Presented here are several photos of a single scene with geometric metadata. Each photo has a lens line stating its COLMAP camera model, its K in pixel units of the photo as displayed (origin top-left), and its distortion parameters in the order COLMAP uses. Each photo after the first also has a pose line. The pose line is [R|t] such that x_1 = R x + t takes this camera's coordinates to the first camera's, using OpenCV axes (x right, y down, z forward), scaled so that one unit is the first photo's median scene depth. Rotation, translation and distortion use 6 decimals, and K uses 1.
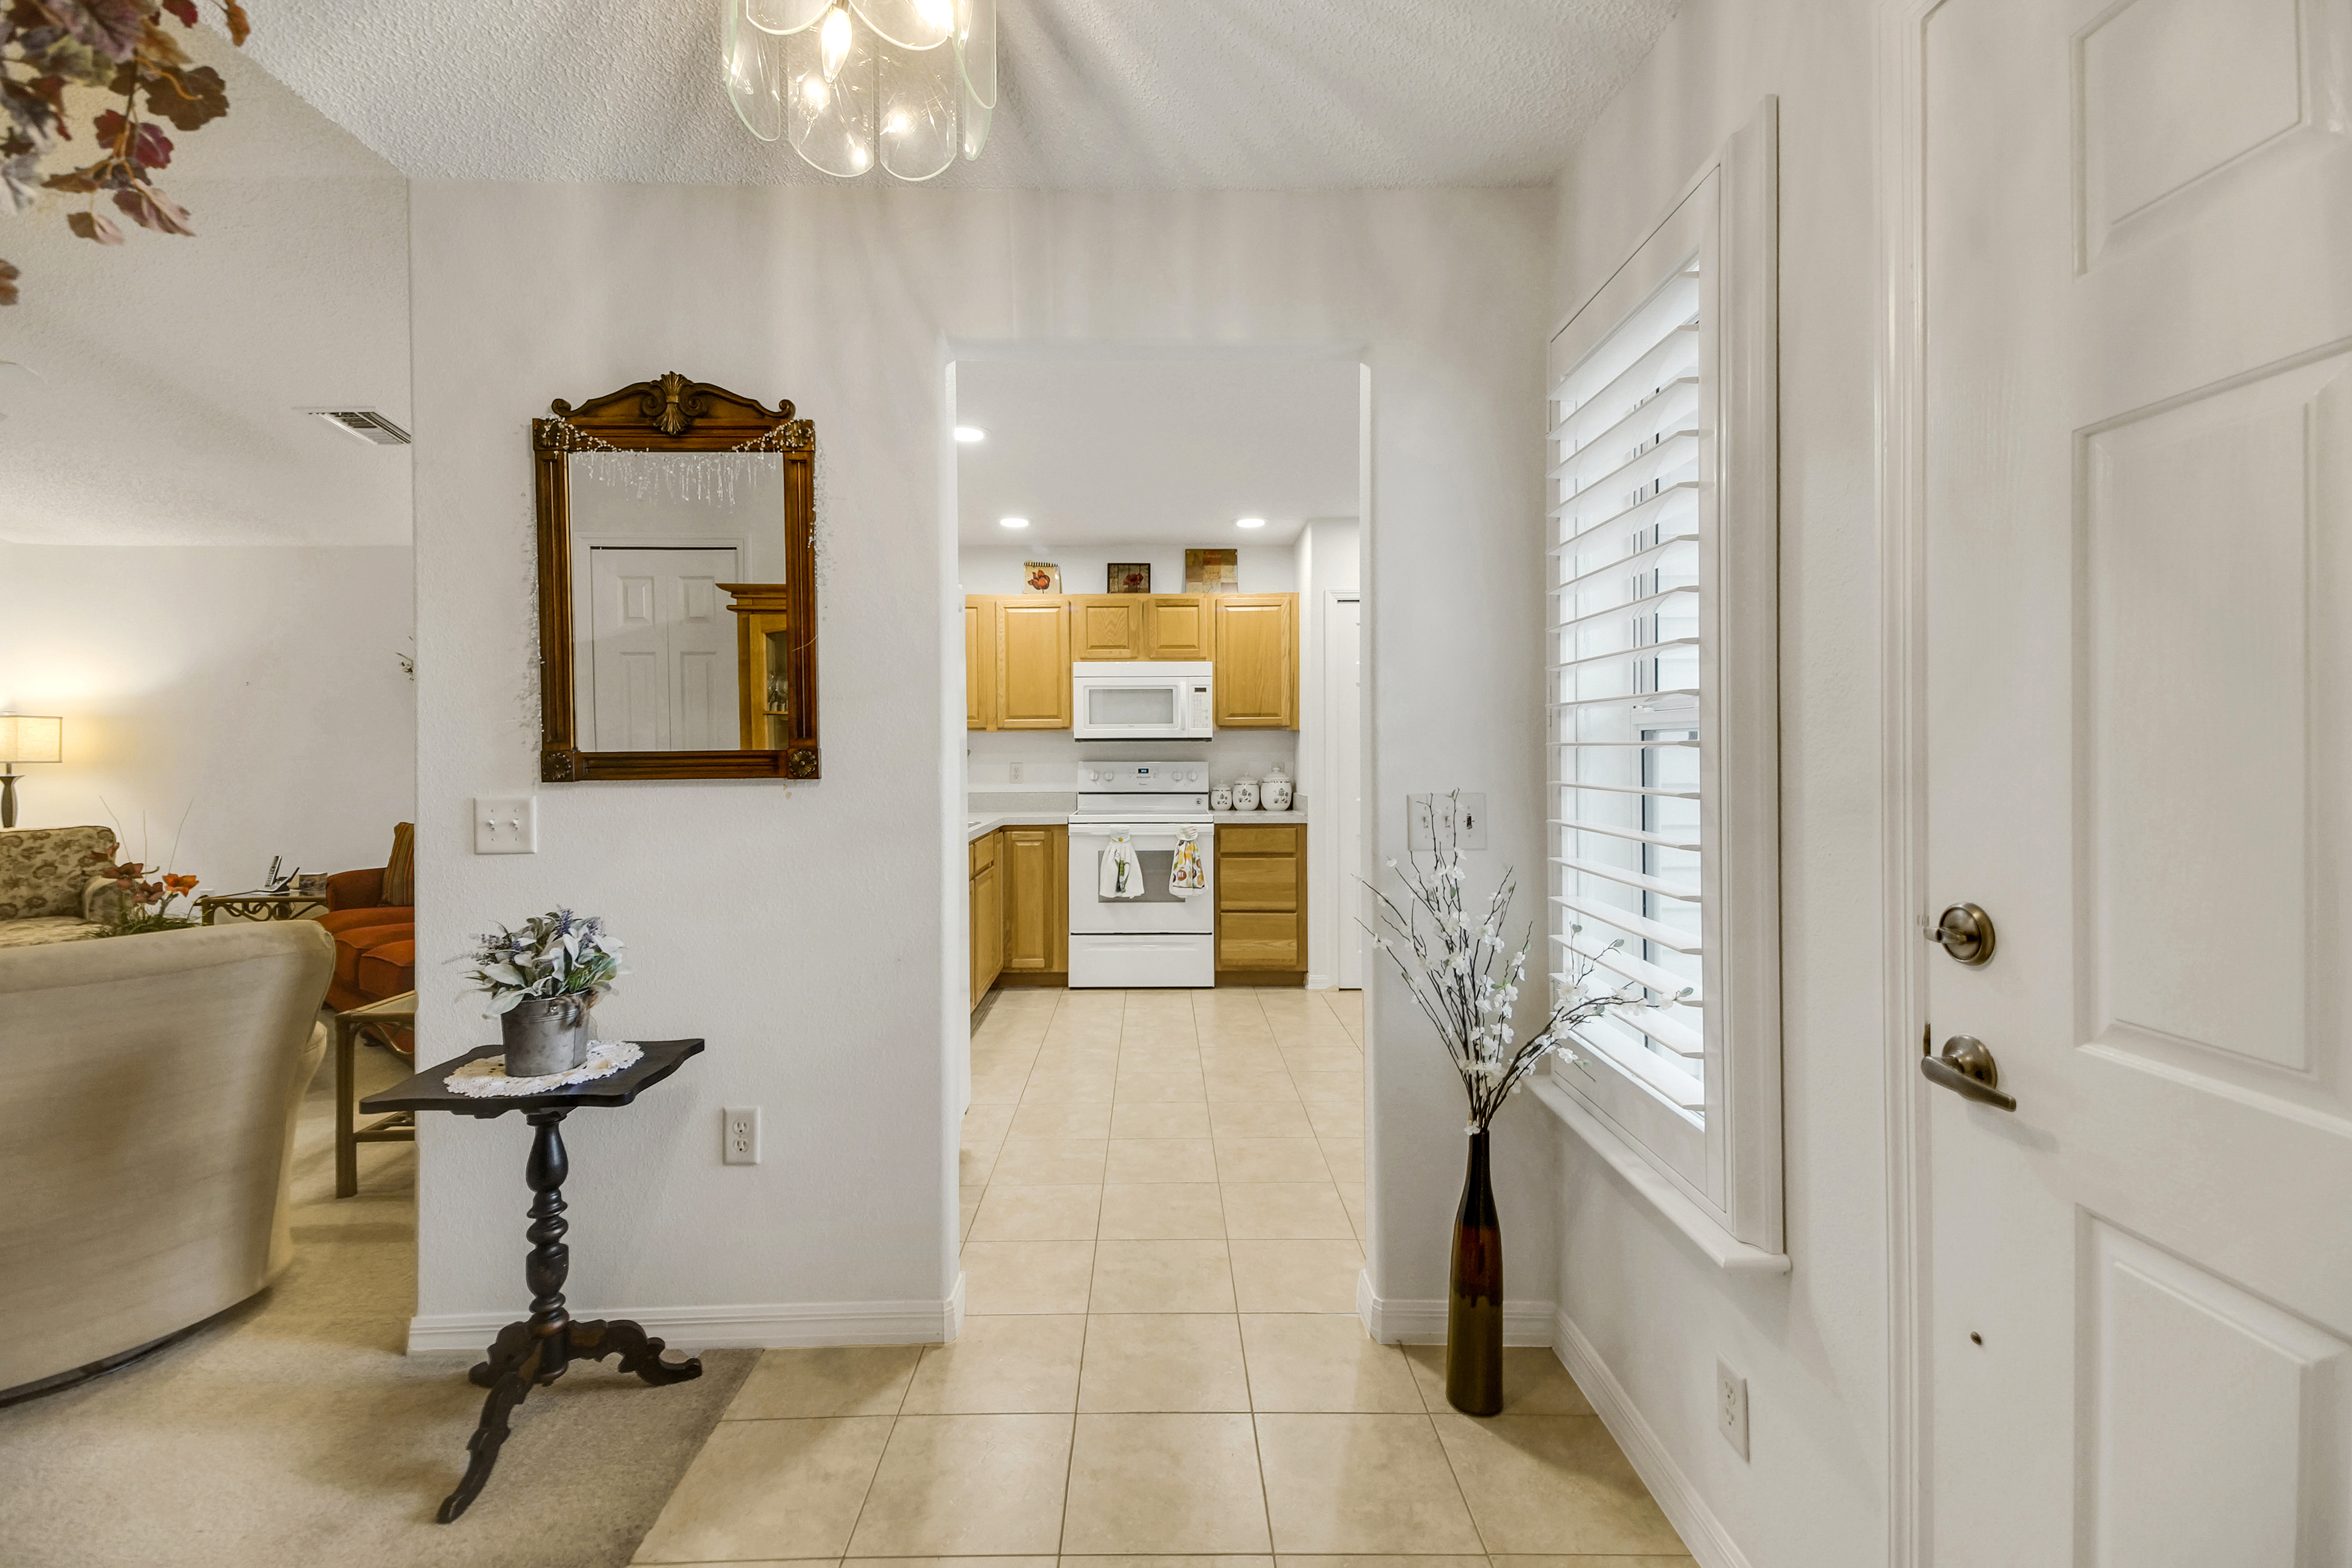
lens RADIAL K [[1034.4, 0, 1153.4], [0, 1034.4, 738.2], [0, 0, 1]] dist [0.049793, -0.021494]
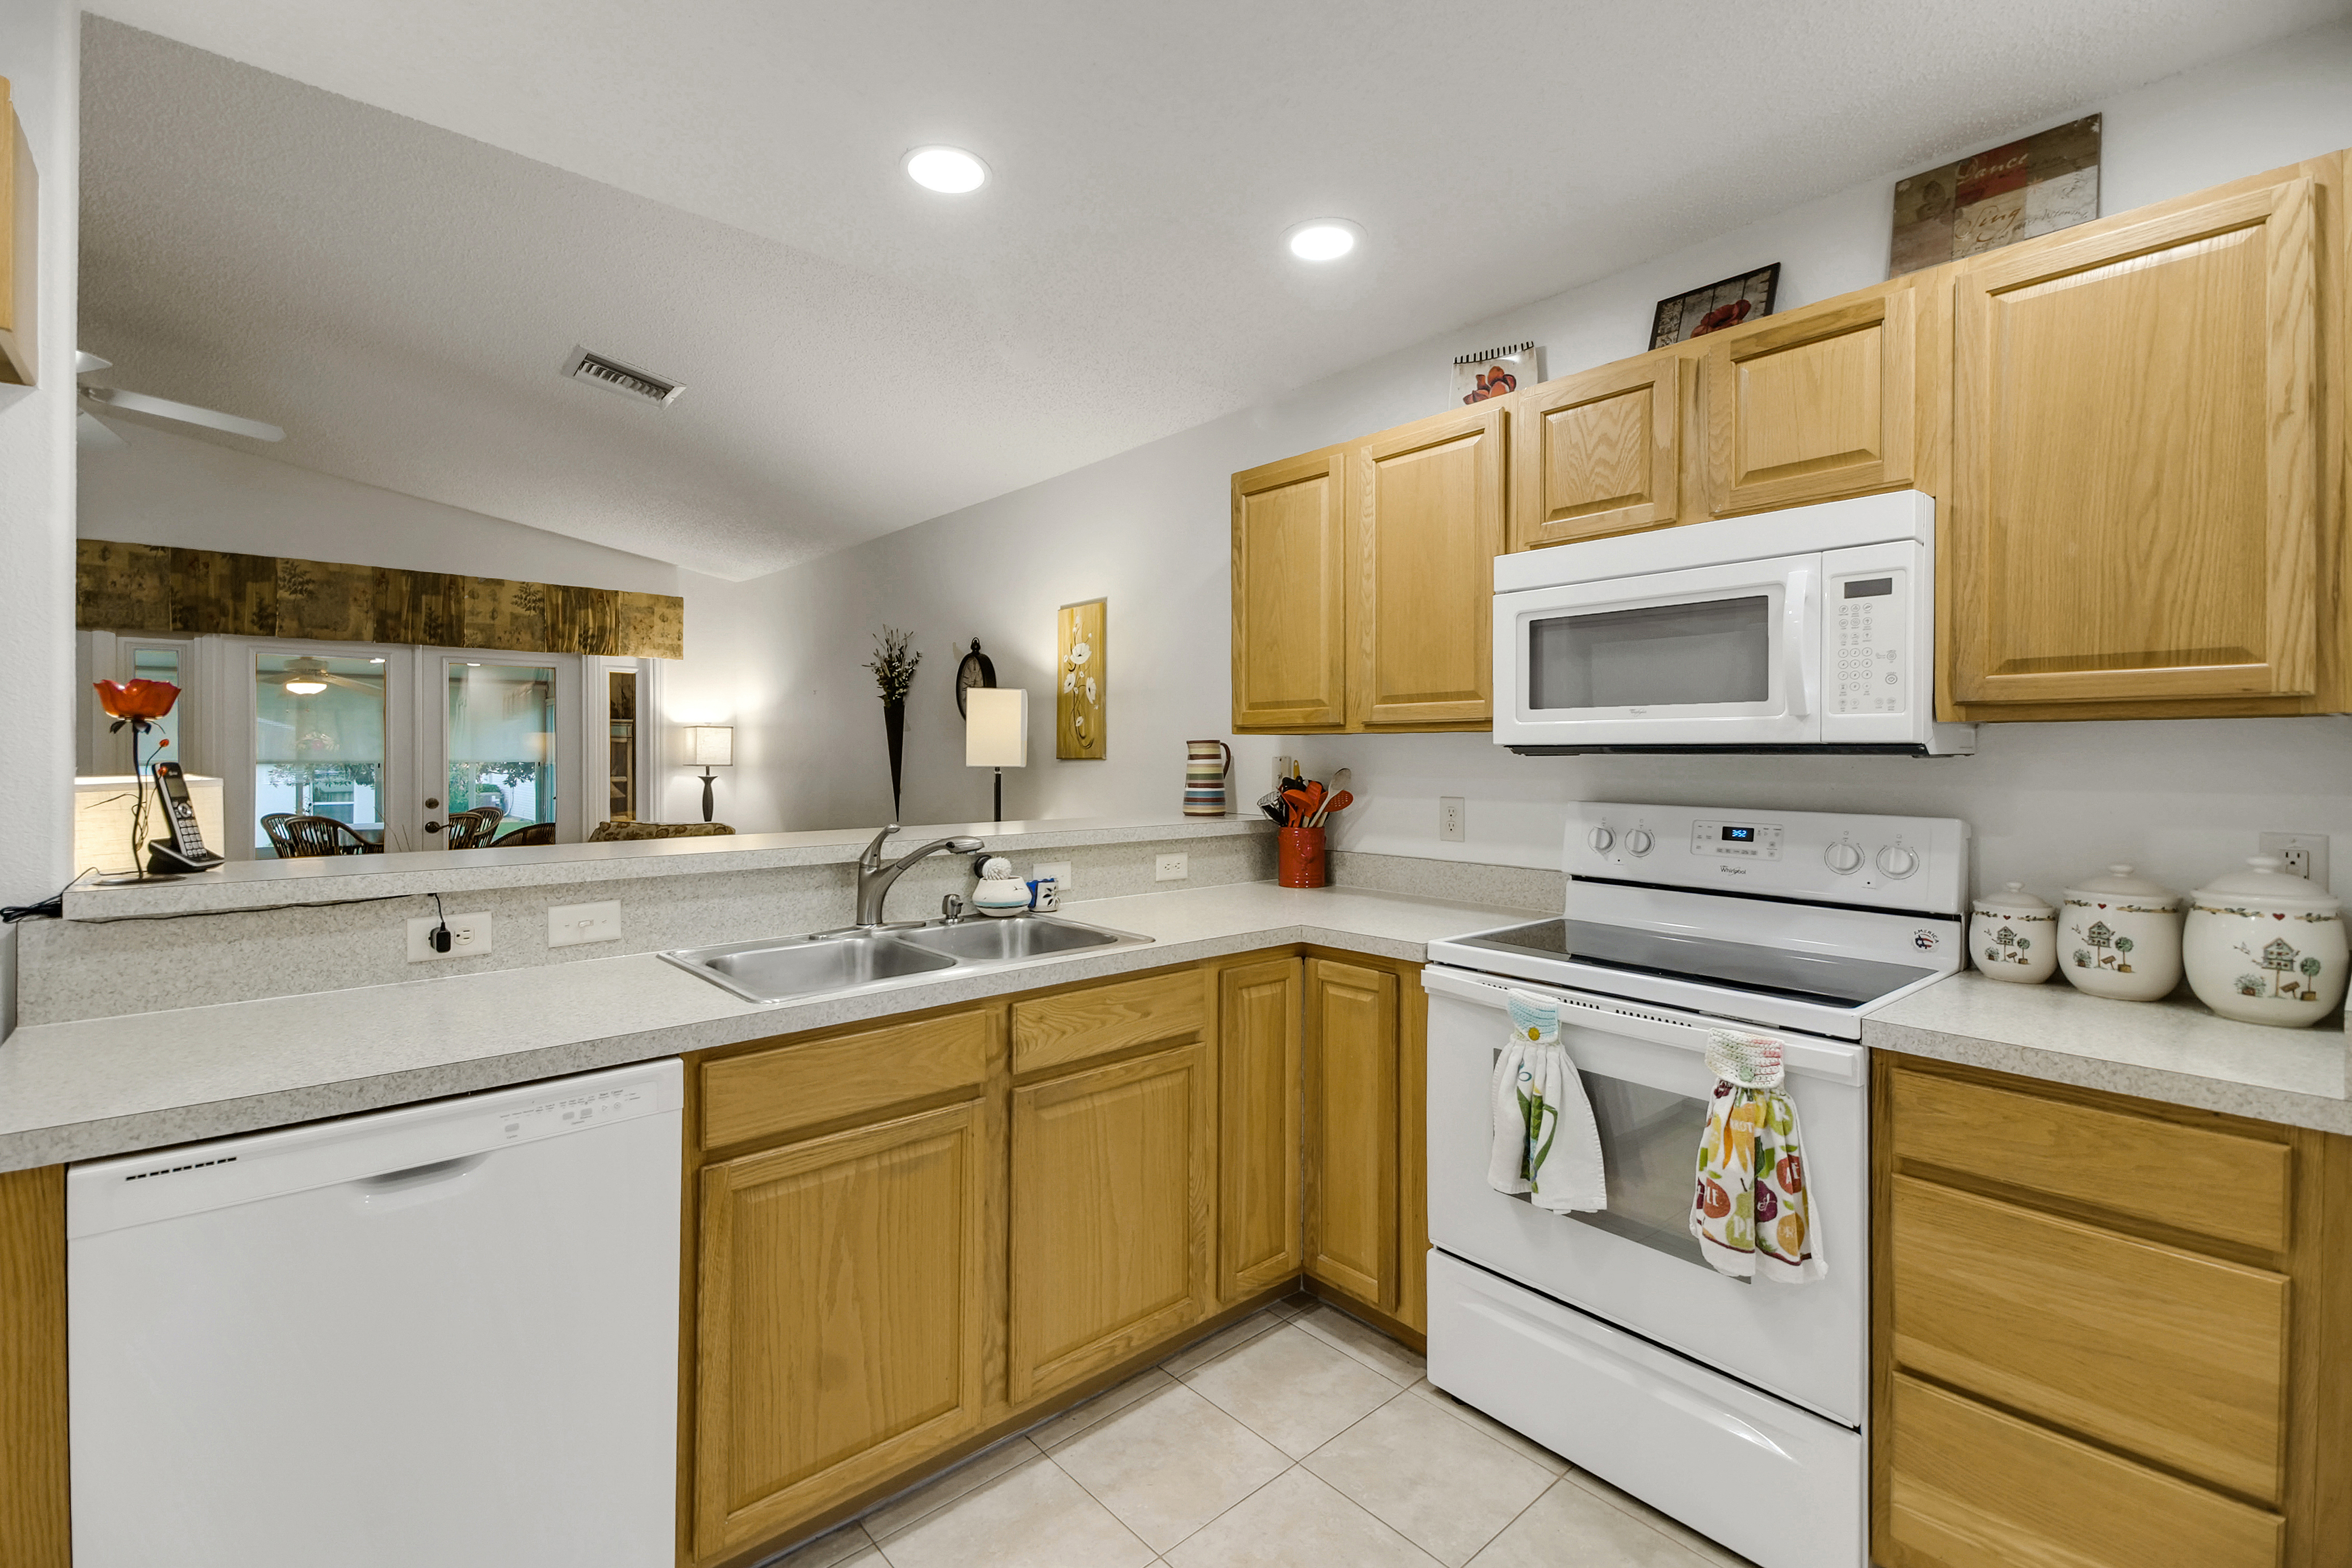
lens RADIAL K [[1034.4, 0, 1165.1], [0, 1034.4, 751.5], [0, 0, 1]] dist [0.049793, -0.021494]
pose [[0.656501, 0.004950, -0.754309, 0.145758], [0.004277, 0.999938, 0.010284, -0.002479], [0.754313, -0.009978, 0.656439, 0.640056]]
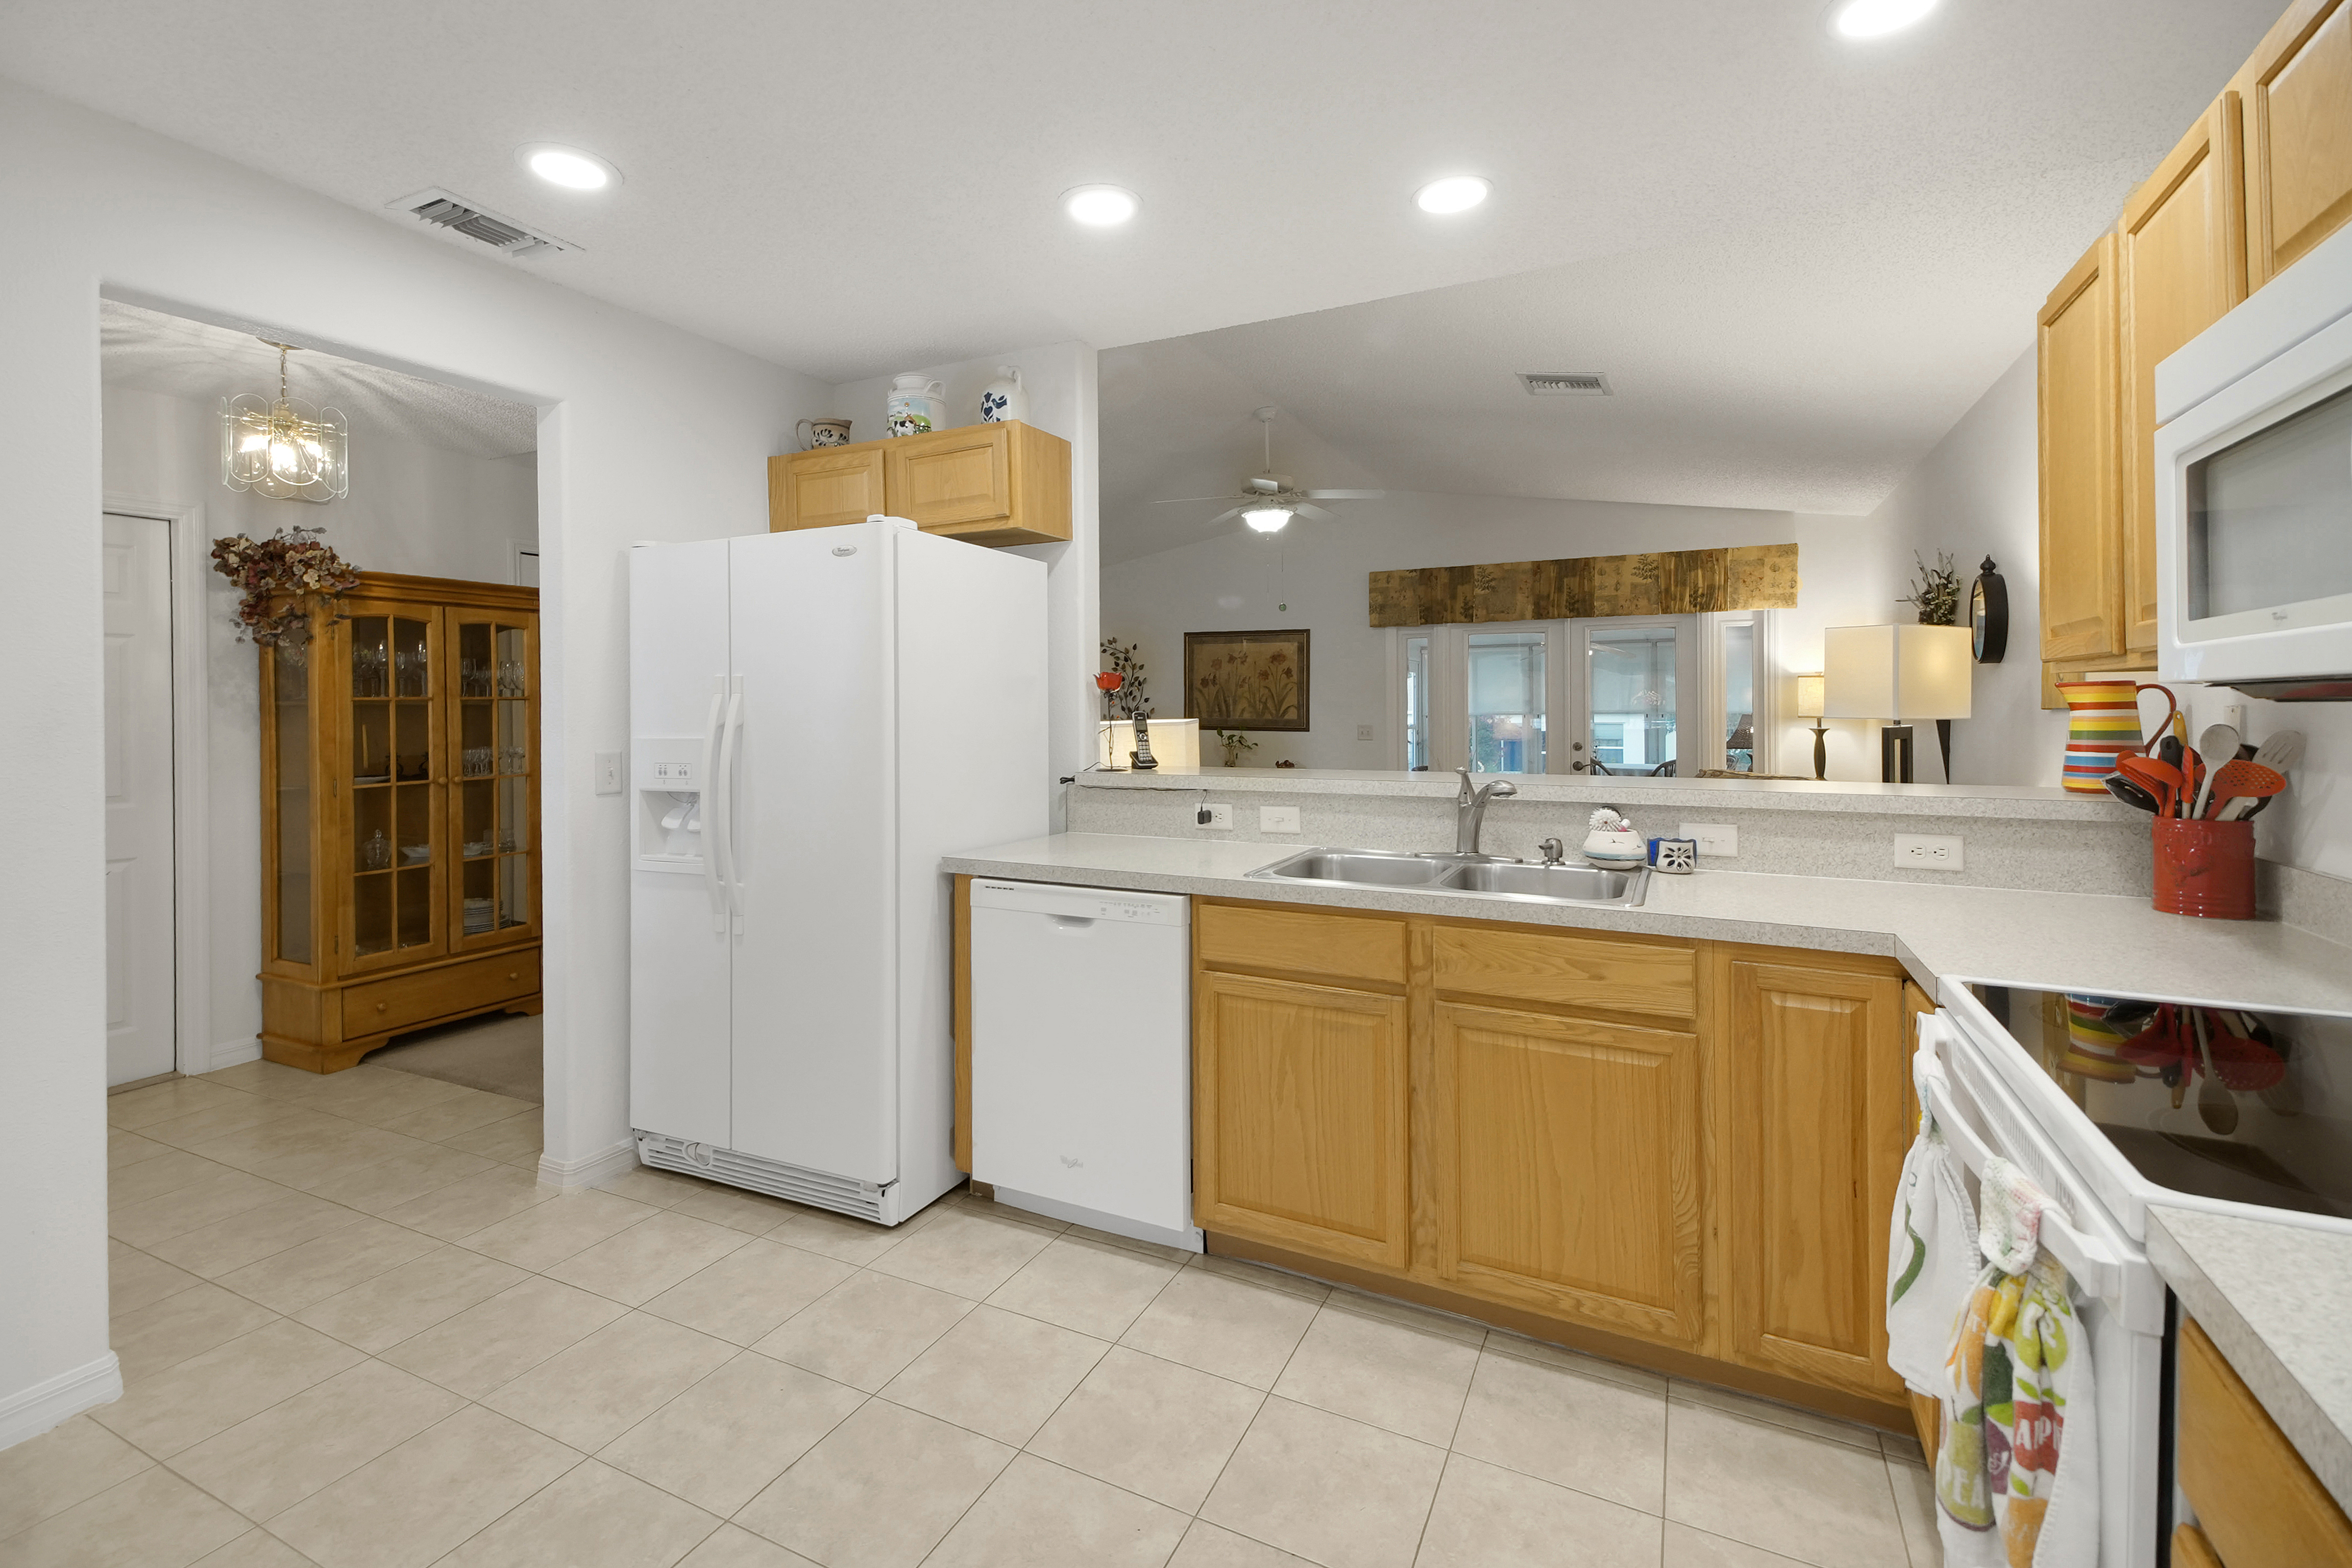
lens RADIAL K [[1034.4, 0, 1164.3], [0, 1034.4, 712.1], [0, 0, 1]] dist [0.049793, -0.021494]
pose [[-0.448144, 0.011998, -0.893881, 0.245360], [0.018483, 0.999821, 0.004153, 0.000738], [0.893770, -0.014661, -0.448285, 0.906985]]
